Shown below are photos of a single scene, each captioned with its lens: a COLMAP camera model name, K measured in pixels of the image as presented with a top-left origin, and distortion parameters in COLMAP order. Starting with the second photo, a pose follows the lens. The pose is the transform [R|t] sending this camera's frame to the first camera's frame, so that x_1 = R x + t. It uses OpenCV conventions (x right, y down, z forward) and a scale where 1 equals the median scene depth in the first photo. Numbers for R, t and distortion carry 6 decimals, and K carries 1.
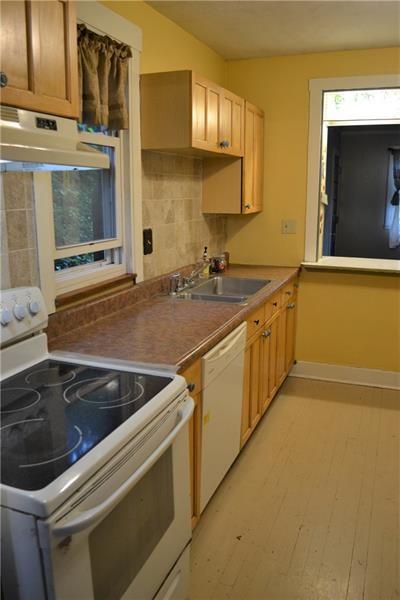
lens RADIAL K [[492.8, 0, 201.0], [0, 492.8, 299.2], [0, 0, 1]] dist [-0.073169, 0.001810]
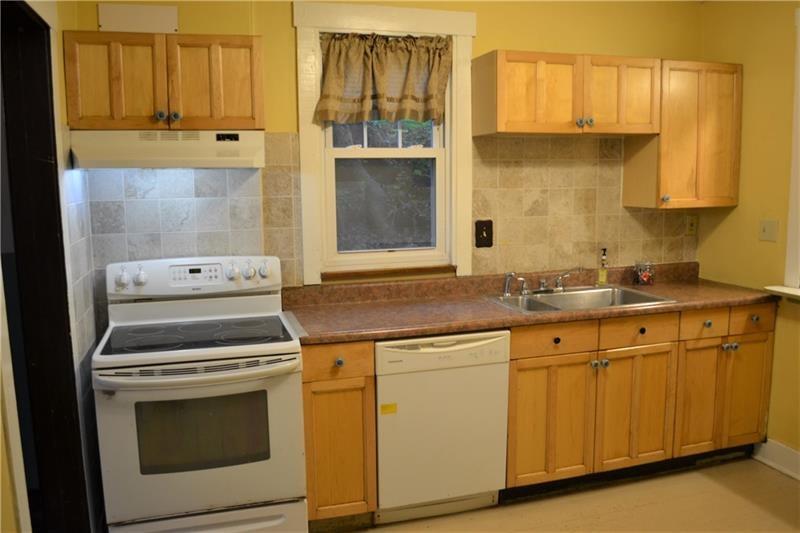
lens RADIAL K [[657.1, 0, 401.9], [0, 657.1, 266.5], [0, 0, 1]] dist [-0.073169, 0.001810]
pose [[0.619642, 0.098656, -0.778659, 0.793512], [-0.155754, 0.987795, 0.001207, -0.035648], [0.769275, 0.120531, 0.627446, 0.123124]]
